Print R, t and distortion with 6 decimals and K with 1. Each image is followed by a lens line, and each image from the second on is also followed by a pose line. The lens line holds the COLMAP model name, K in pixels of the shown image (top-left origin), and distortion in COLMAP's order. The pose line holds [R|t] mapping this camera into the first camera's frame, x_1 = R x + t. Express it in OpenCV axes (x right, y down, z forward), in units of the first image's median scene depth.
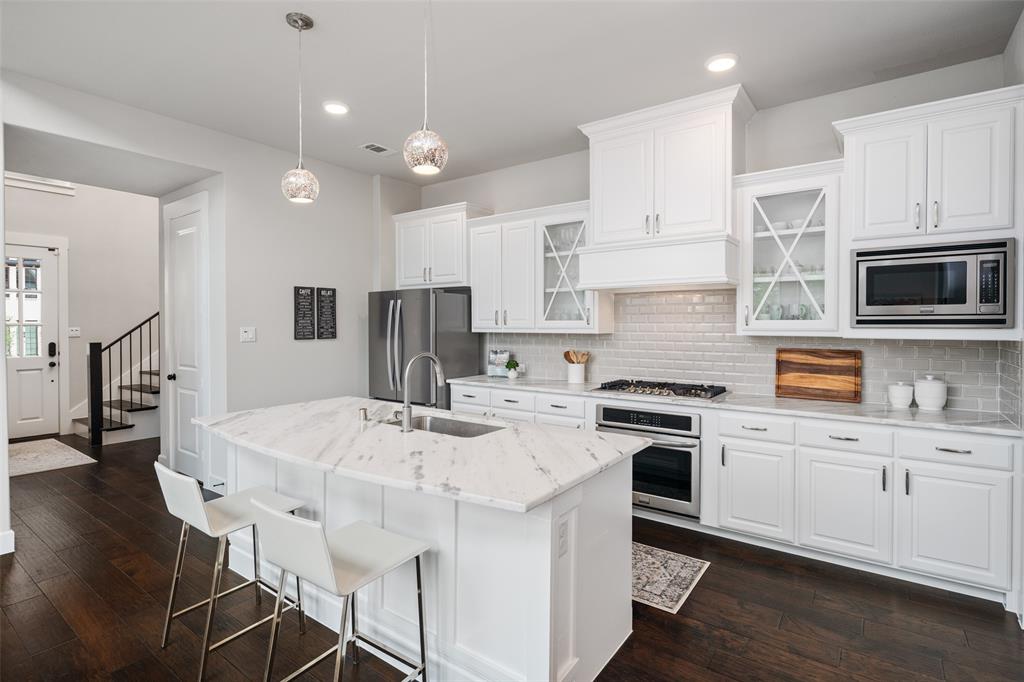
lens RADIAL K [[475.1, 0, 535.2], [0, 475.1, 329.1], [0, 0, 1]] dist [-0.003458, -0.000797]
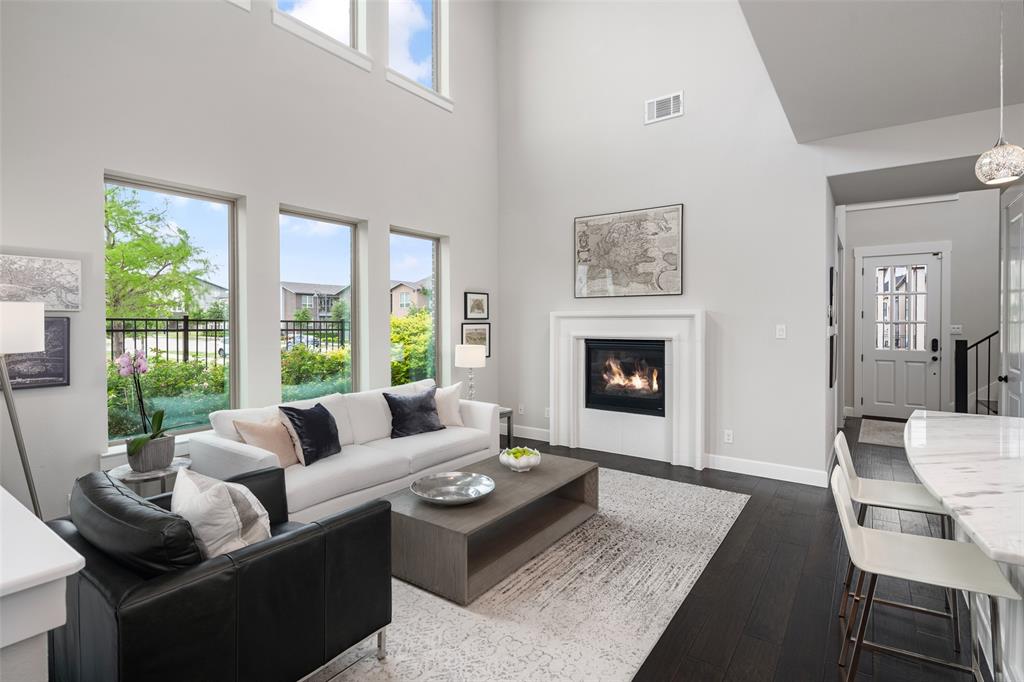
lens RADIAL K [[503.2, 0, 512.5], [0, 503.2, 324.8], [0, 0, 1]] dist [-0.005237, -0.001274]
pose [[-0.020763, 0.008378, -0.999749, 0.246130], [-0.013069, 0.999877, 0.008651, -0.001288], [0.999699, 0.013245, -0.020651, 0.061005]]
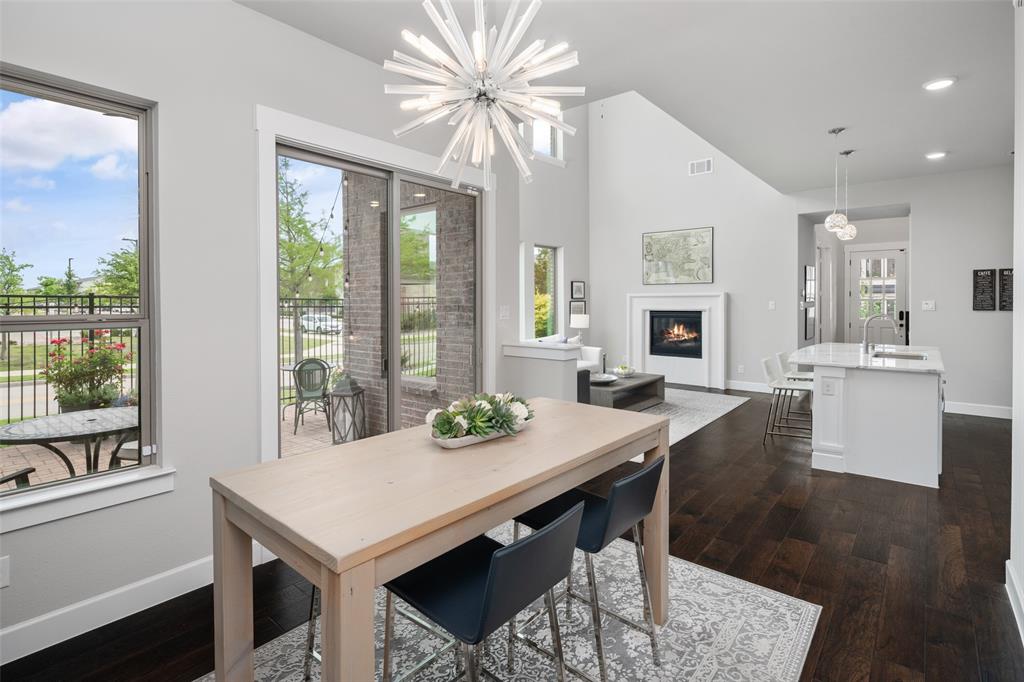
lens RADIAL K [[503.2, 0, 512.9], [0, 503.2, 309.9], [0, 0, 1]] dist [-0.005237, -0.001274]
pose [[-0.090881, 0.020652, -0.995648, 1.049966], [-0.008370, 0.999734, 0.021501, 0.001880], [0.995827, 0.010287, -0.090684, -0.152197]]
